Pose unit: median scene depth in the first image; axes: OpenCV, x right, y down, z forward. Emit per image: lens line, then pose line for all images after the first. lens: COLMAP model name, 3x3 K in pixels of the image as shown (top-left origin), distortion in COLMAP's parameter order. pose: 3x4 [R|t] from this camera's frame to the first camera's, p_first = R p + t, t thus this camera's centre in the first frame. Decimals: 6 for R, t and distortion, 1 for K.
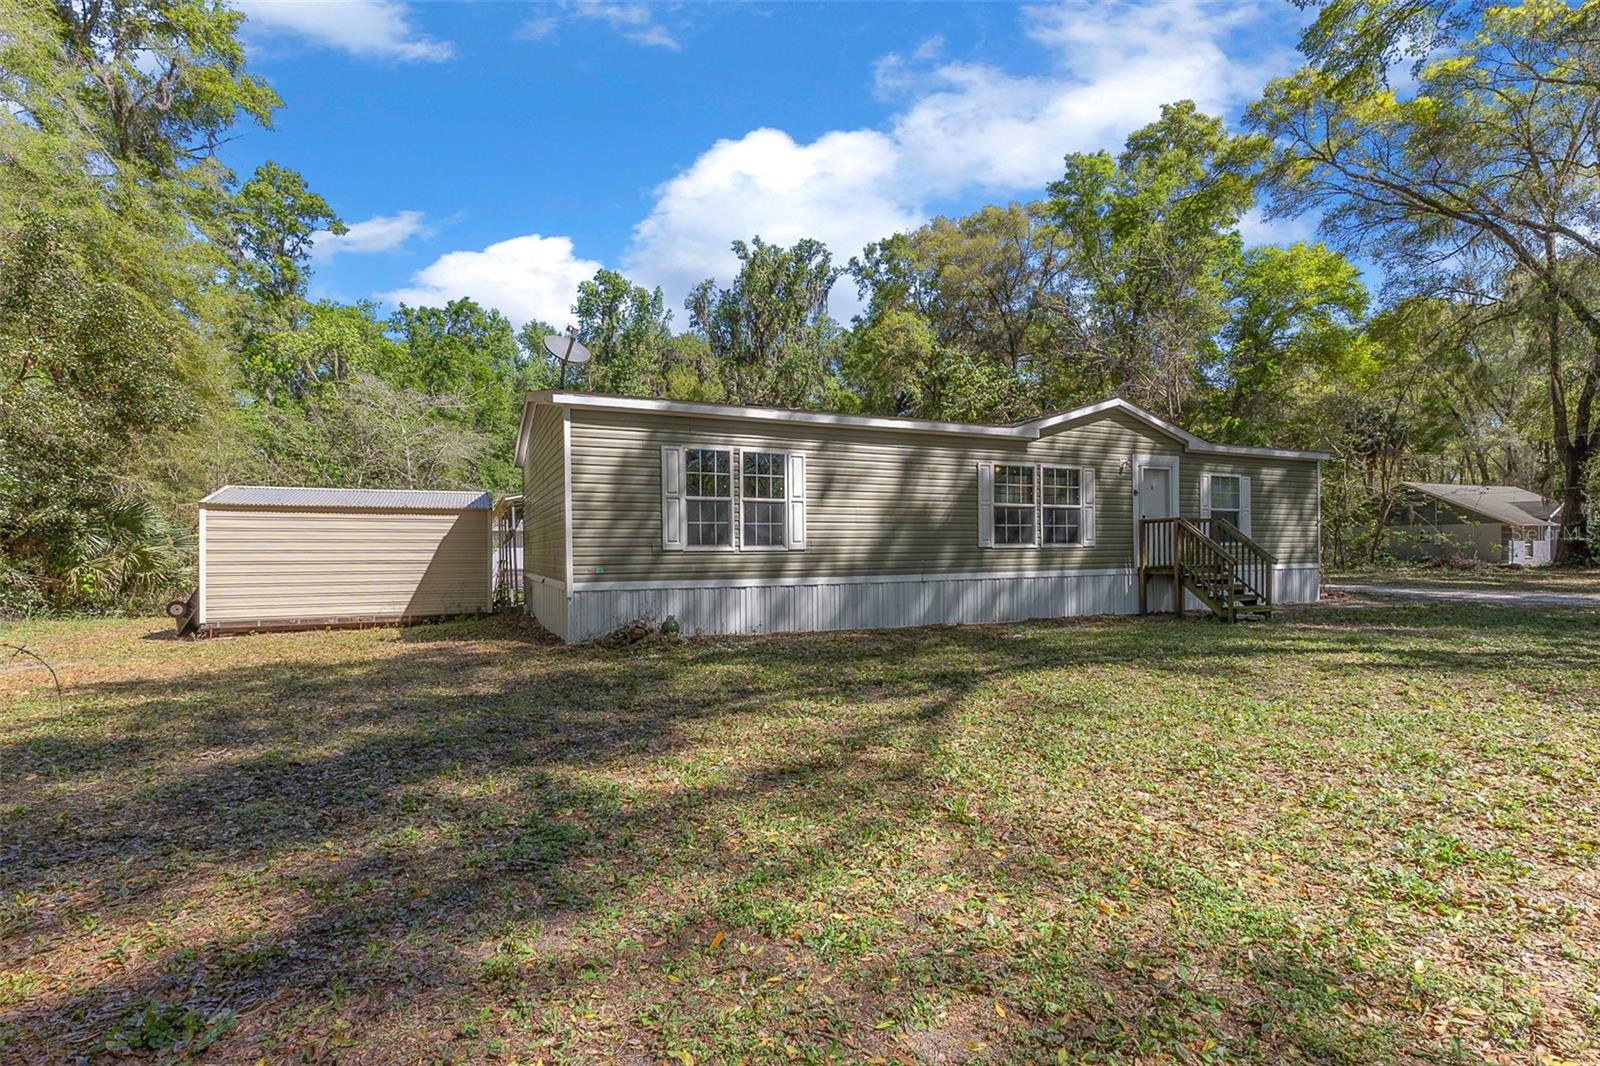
lens RADIAL K [[729.8, 0, 801.0], [0, 729.8, 558.6], [0, 0, 1]] dist [-0.008536, 0.000699]
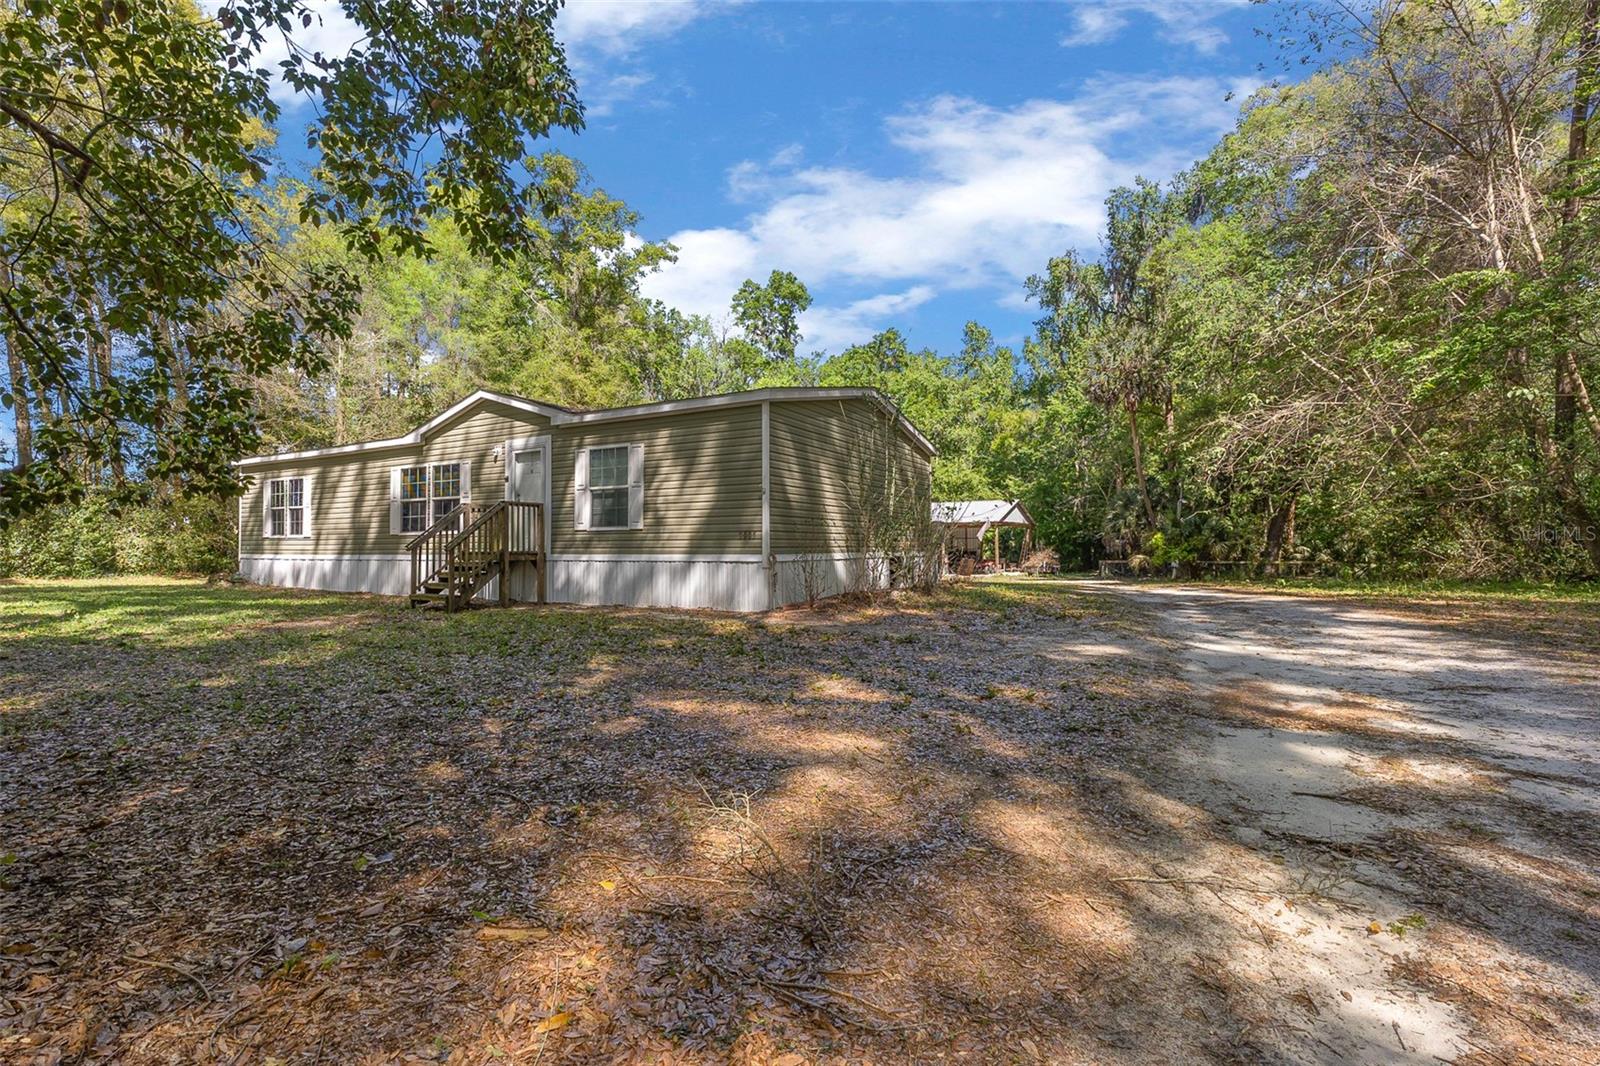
lens RADIAL K [[697.2, 0, 815.6], [0, 697.2, 531.8], [0, 0, 1]] dist [0.001380, 0.000120]
pose [[0.599694, -0.008180, -0.800187, 1.602213], [-0.005578, 0.999881, -0.014401, -0.006826], [0.800210, 0.013099, 0.599577, 0.828994]]
